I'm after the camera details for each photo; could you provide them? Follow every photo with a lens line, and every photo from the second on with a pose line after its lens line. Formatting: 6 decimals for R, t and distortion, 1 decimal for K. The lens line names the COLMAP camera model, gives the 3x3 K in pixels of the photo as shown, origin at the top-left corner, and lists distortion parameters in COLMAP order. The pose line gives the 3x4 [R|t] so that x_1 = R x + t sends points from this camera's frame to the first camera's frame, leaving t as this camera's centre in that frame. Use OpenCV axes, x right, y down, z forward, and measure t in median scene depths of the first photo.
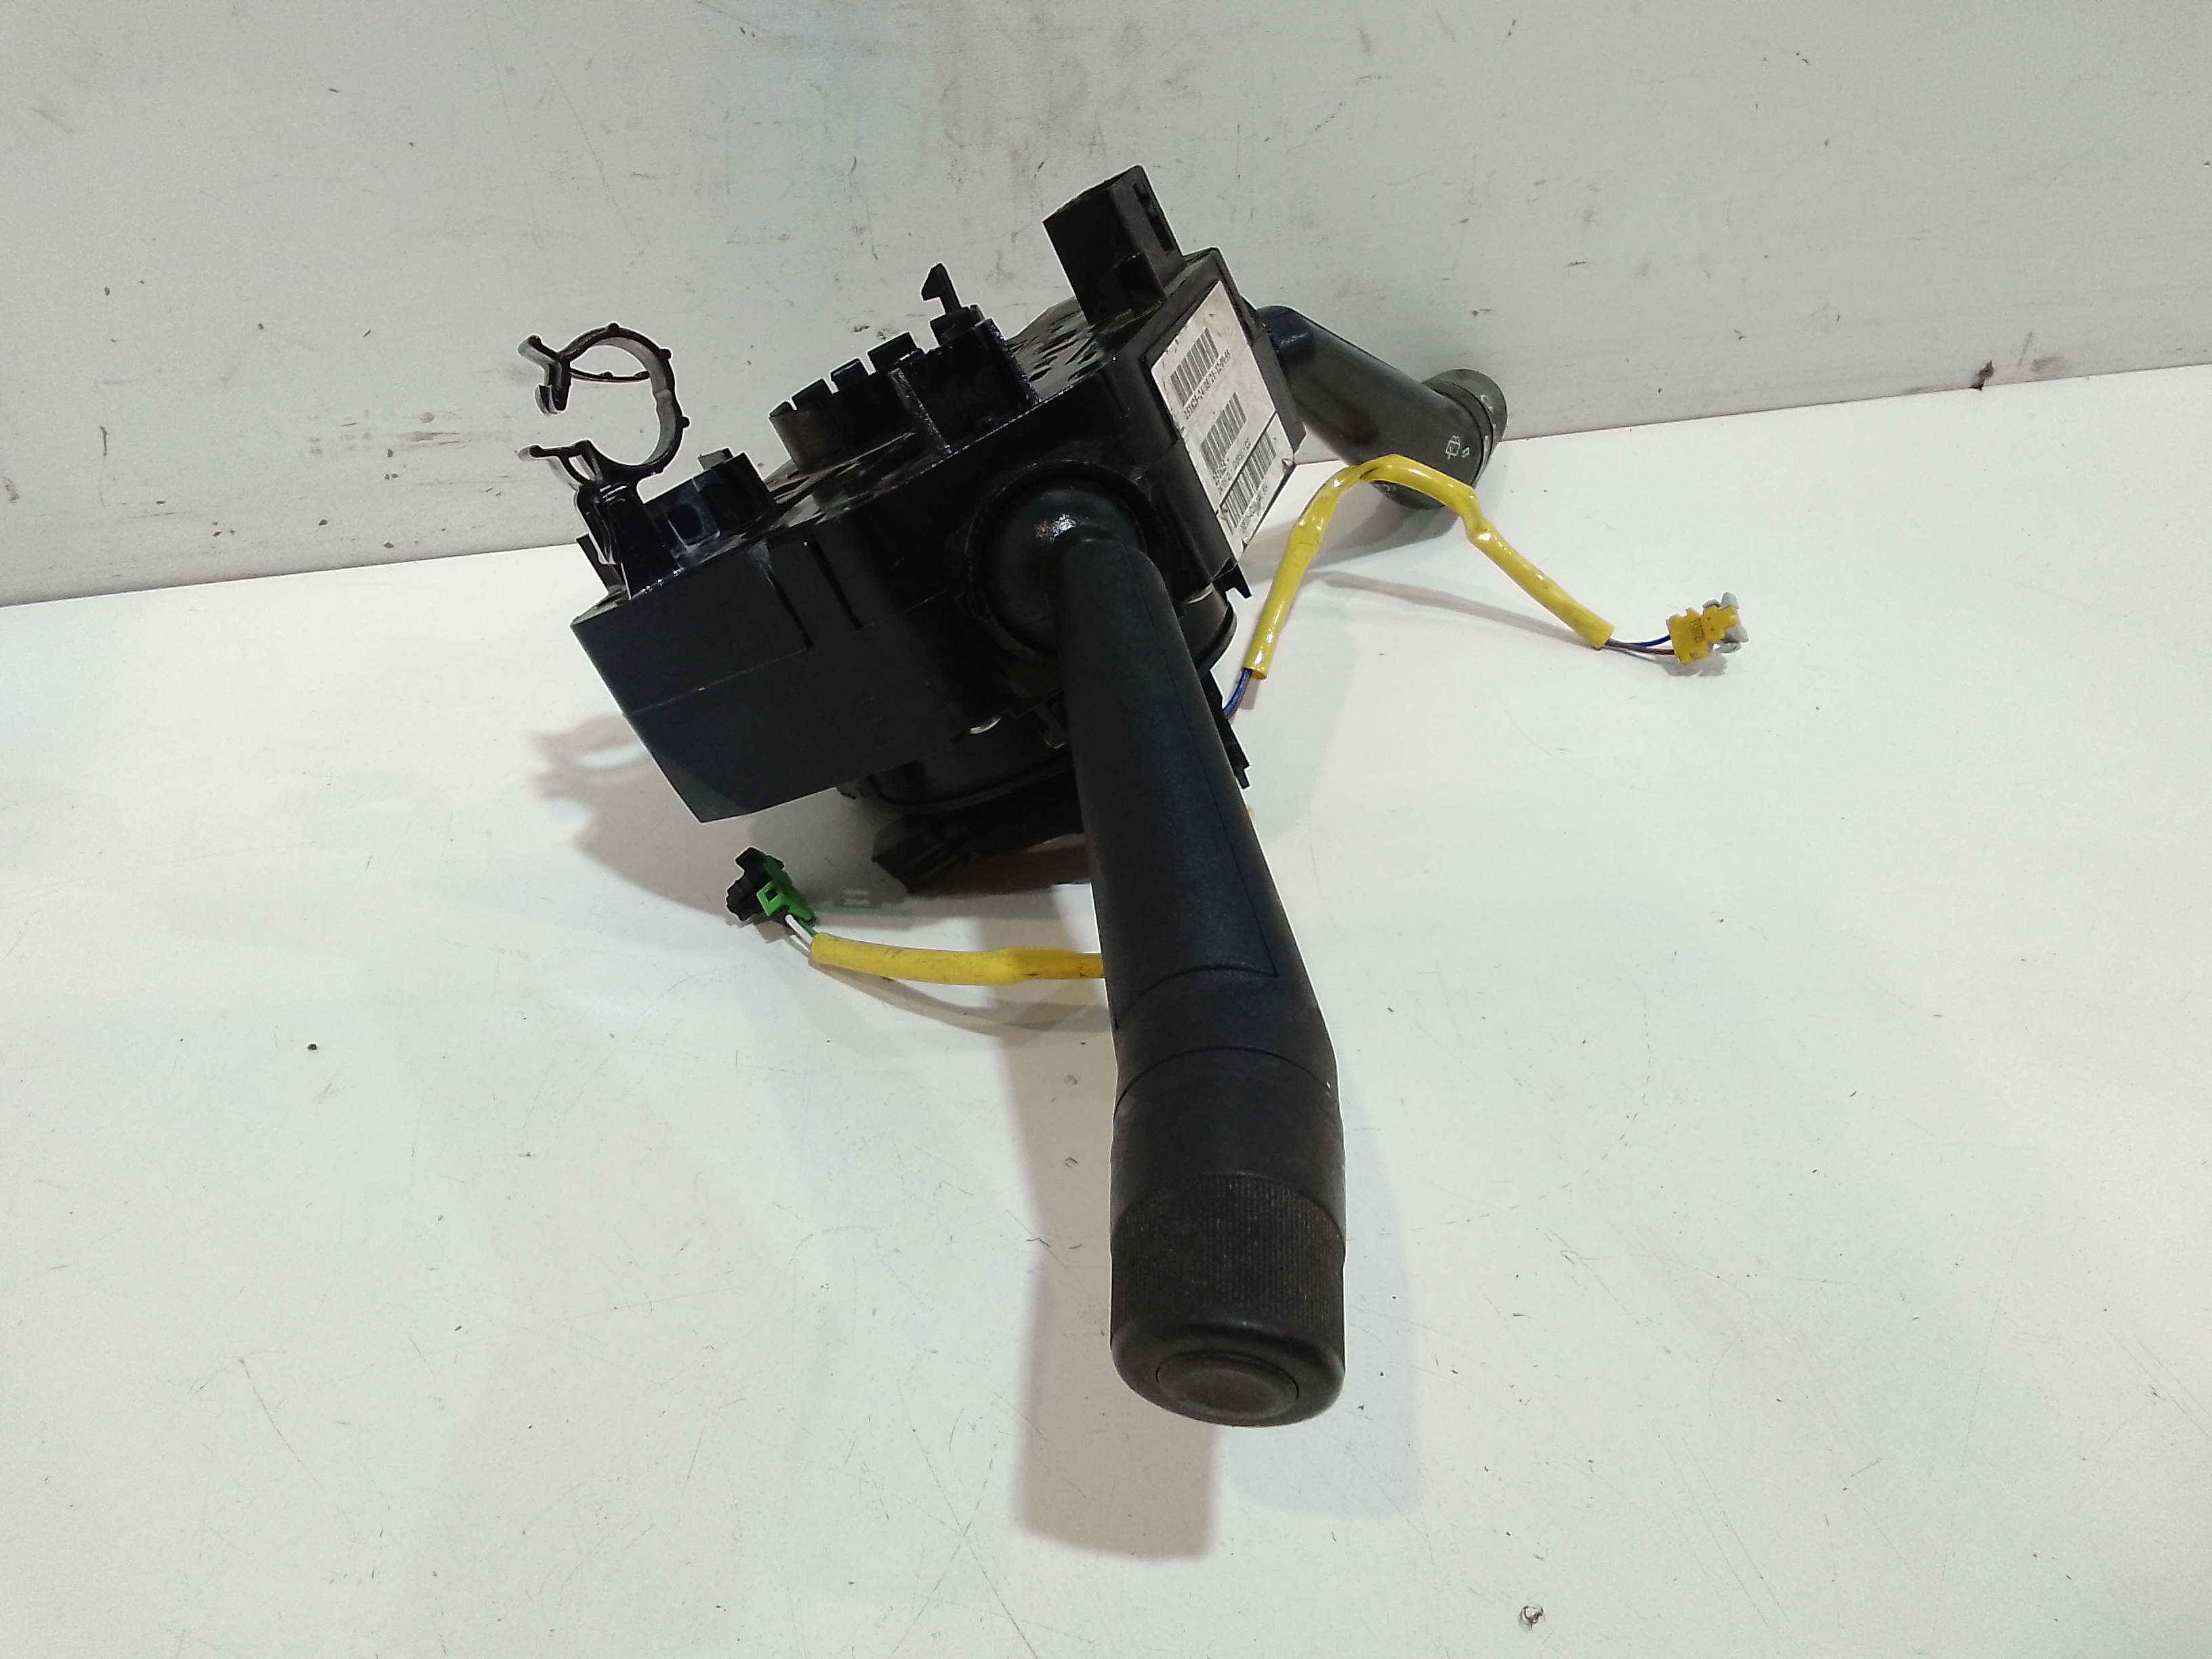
lens RADIAL K [[1656.7, 0, 1093.5], [0, 1656.7, 796.3], [0, 0, 1]] dist [0.048081, -0.085434]
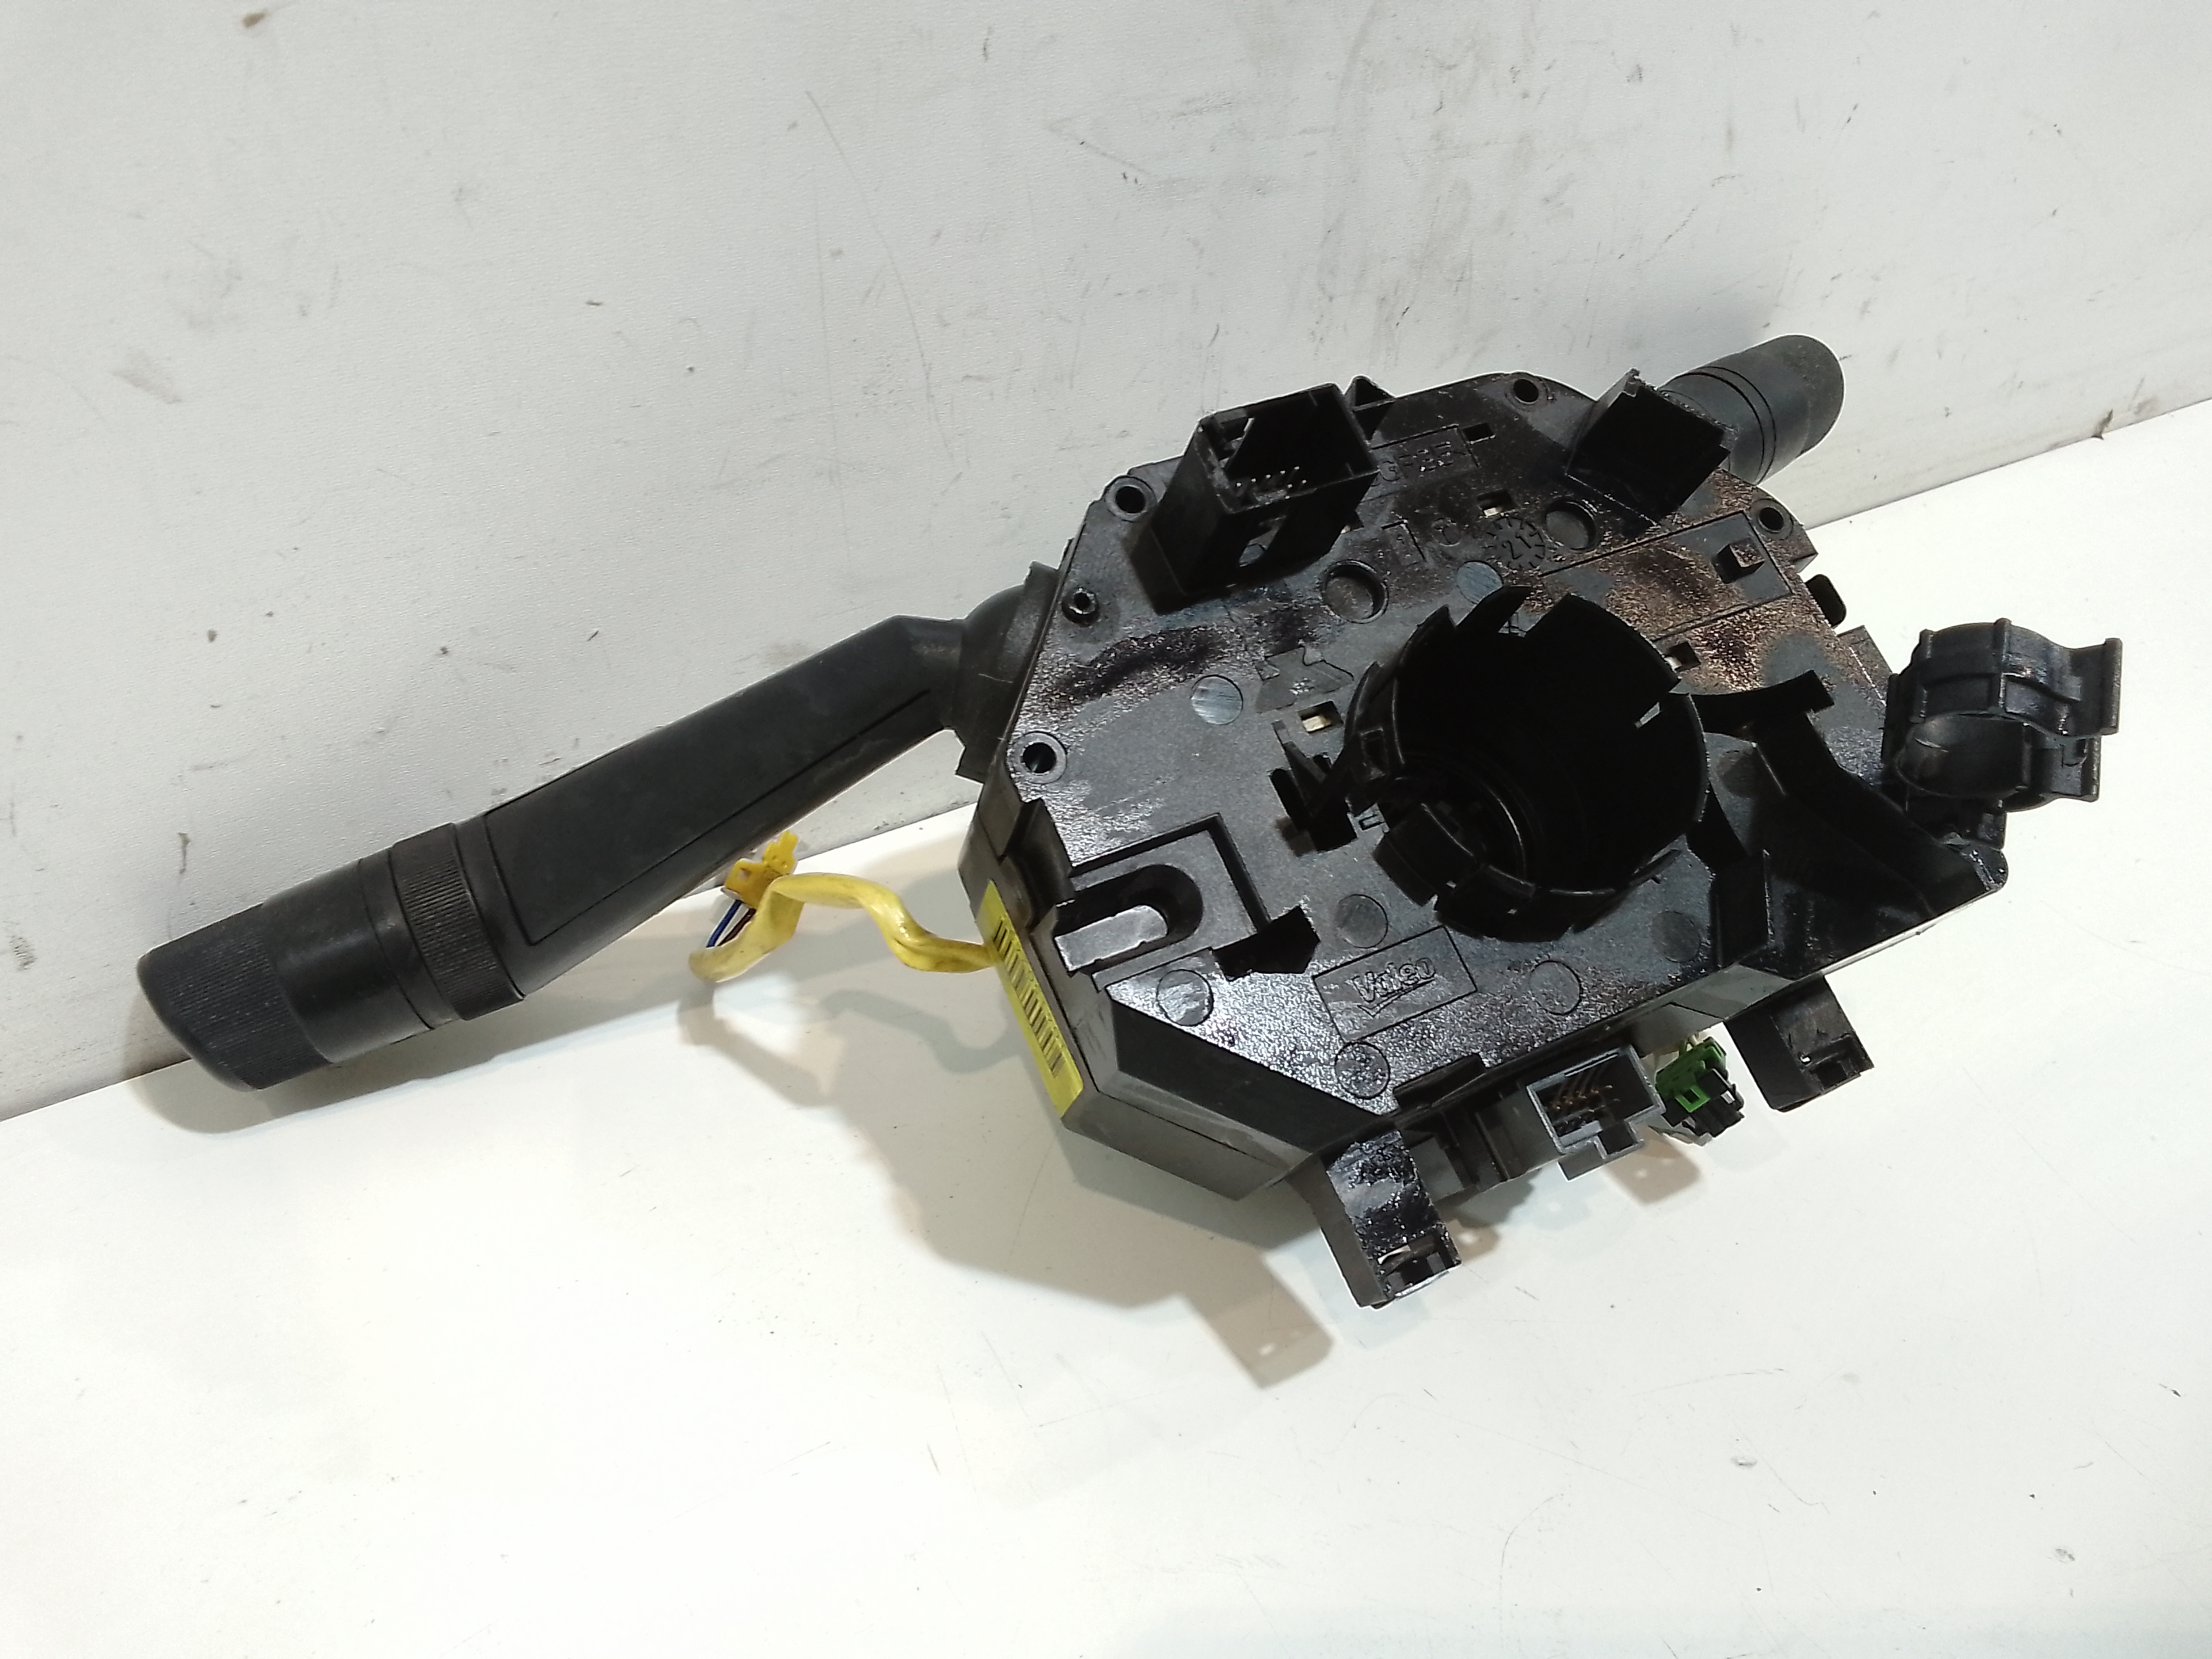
lens RADIAL K [[1656.7, 0, 1032.9], [0, 1656.7, 793.2], [0, 0, 1]] dist [0.048081, -0.085434]
pose [[0.944174, -0.160273, 0.287833, -0.466247], [0.154690, 0.987062, 0.042197, -0.212180], [-0.290872, 0.004683, 0.956751, 0.290309]]
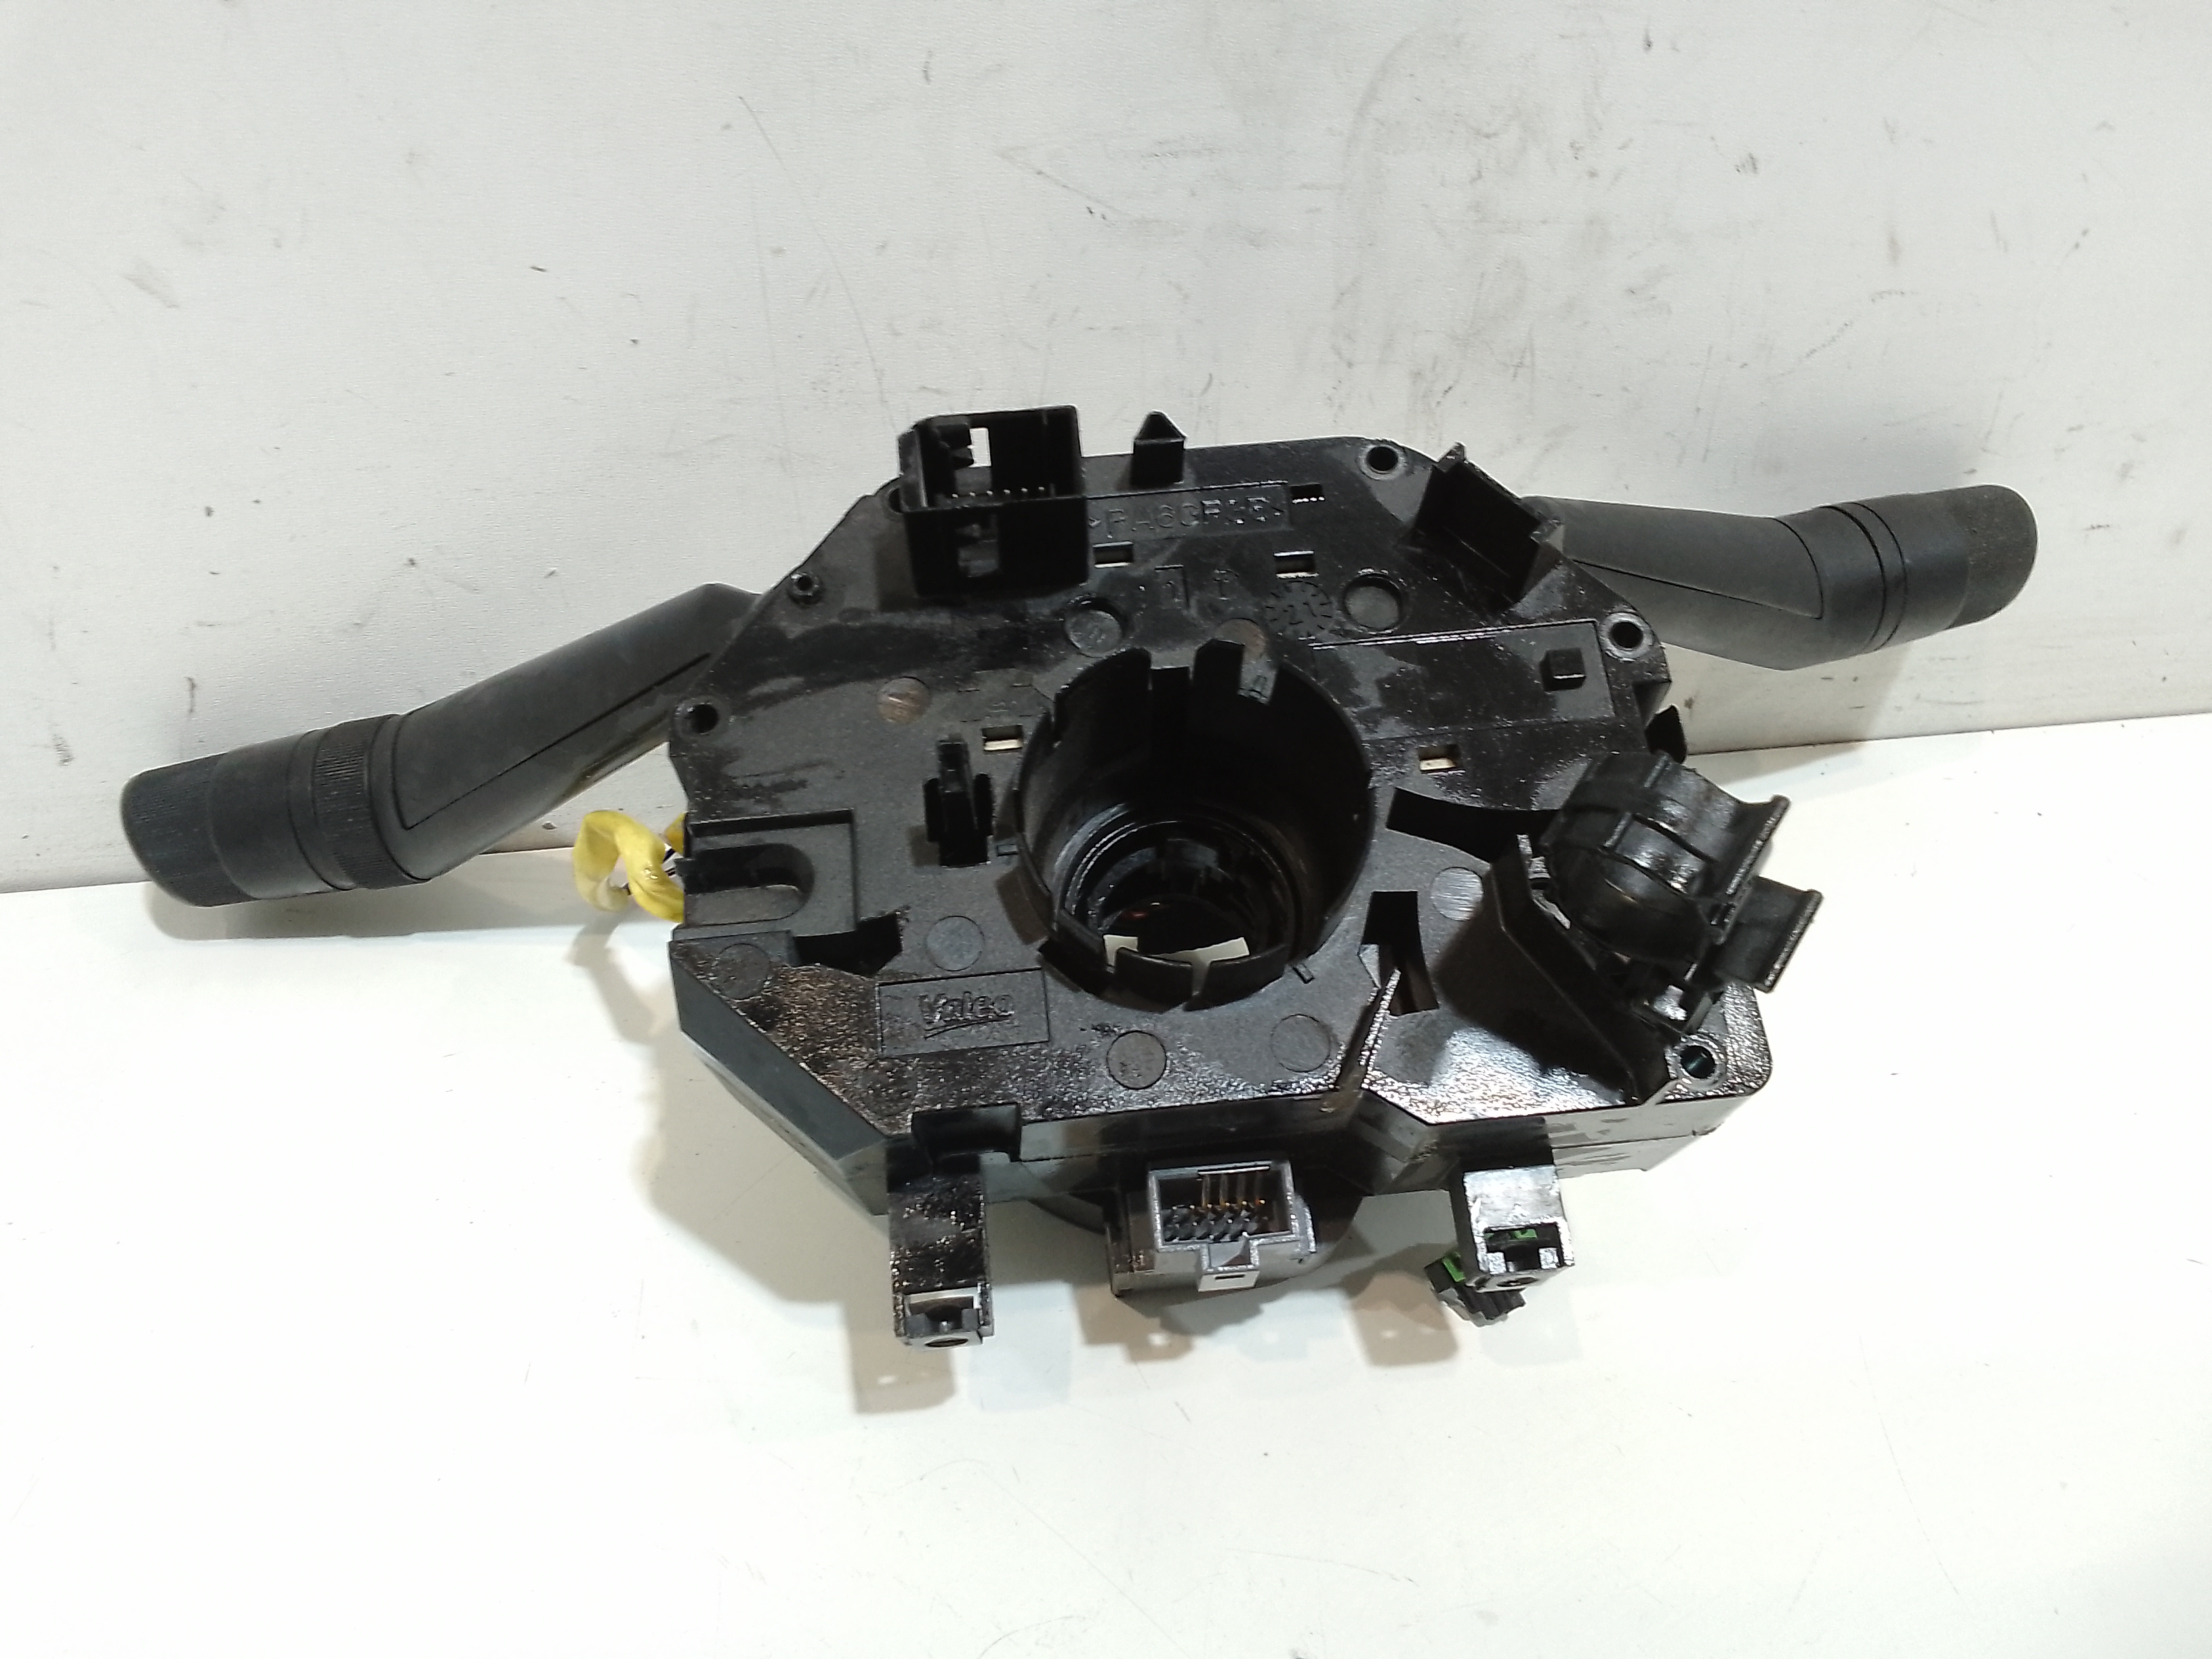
lens RADIAL K [[1656.7, 0, 1079.1], [0, 1656.7, 784.1], [0, 0, 1]] dist [0.048081, -0.085434]
pose [[0.998635, 0.048991, -0.018087, -0.175906], [-0.049592, 0.998176, -0.034439, -0.166714], [0.016367, 0.035289, 0.999243, 0.251561]]
